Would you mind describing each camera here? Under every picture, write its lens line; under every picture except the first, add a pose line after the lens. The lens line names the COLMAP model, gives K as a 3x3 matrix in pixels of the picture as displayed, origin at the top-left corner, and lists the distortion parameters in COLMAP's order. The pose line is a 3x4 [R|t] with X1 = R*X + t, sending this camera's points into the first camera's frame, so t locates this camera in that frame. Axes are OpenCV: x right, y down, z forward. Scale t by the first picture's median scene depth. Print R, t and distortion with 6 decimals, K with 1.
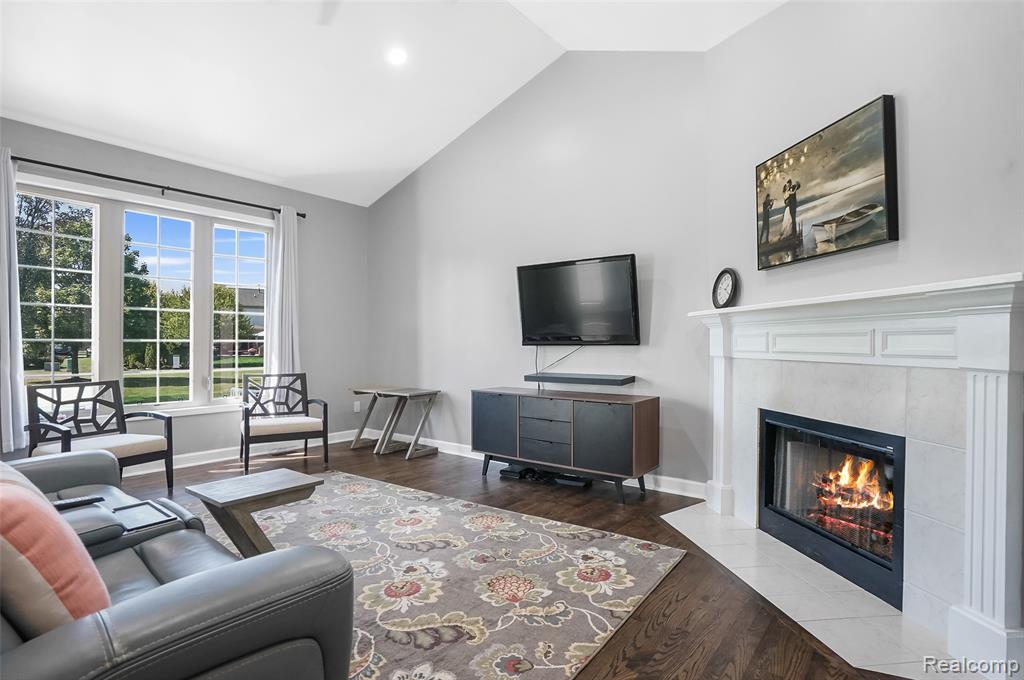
lens RADIAL K [[547.7, 0, 489.5], [0, 547.7, 340.0], [0, 0, 1]] dist [-0.044049, 0.023172]
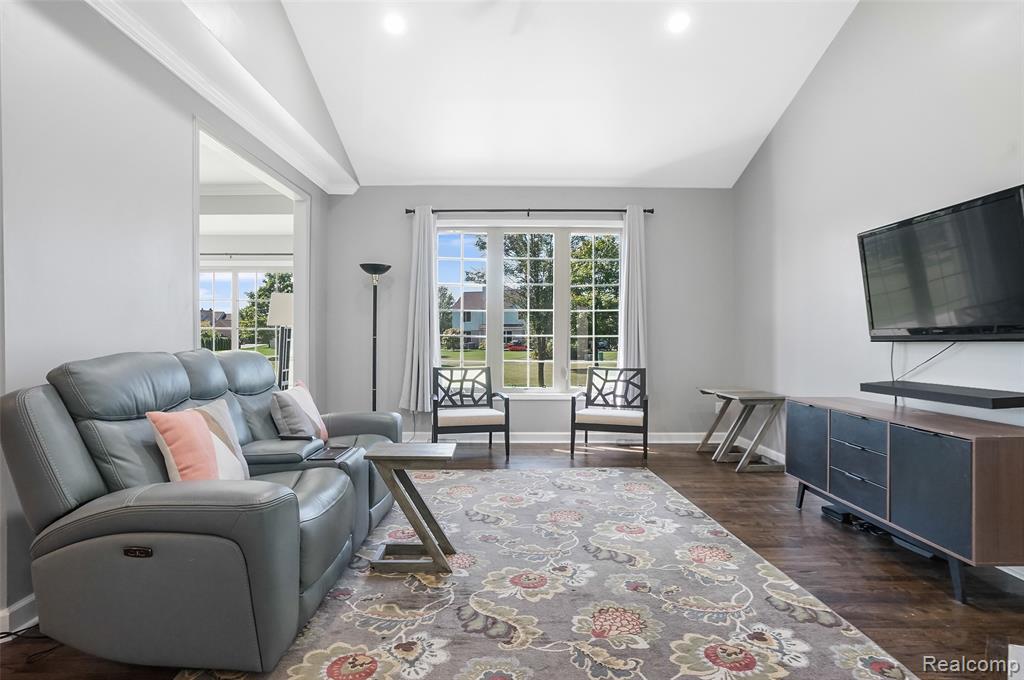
lens RADIAL K [[547.7, 0, 482.9], [0, 547.7, 339.6], [0, 0, 1]] dist [-0.044049, 0.023172]
pose [[0.608350, 0.001704, -0.793667, 0.362421], [0.002174, 0.999990, 0.003814, 0.004325], [0.793666, -0.004046, 0.608341, 0.197271]]
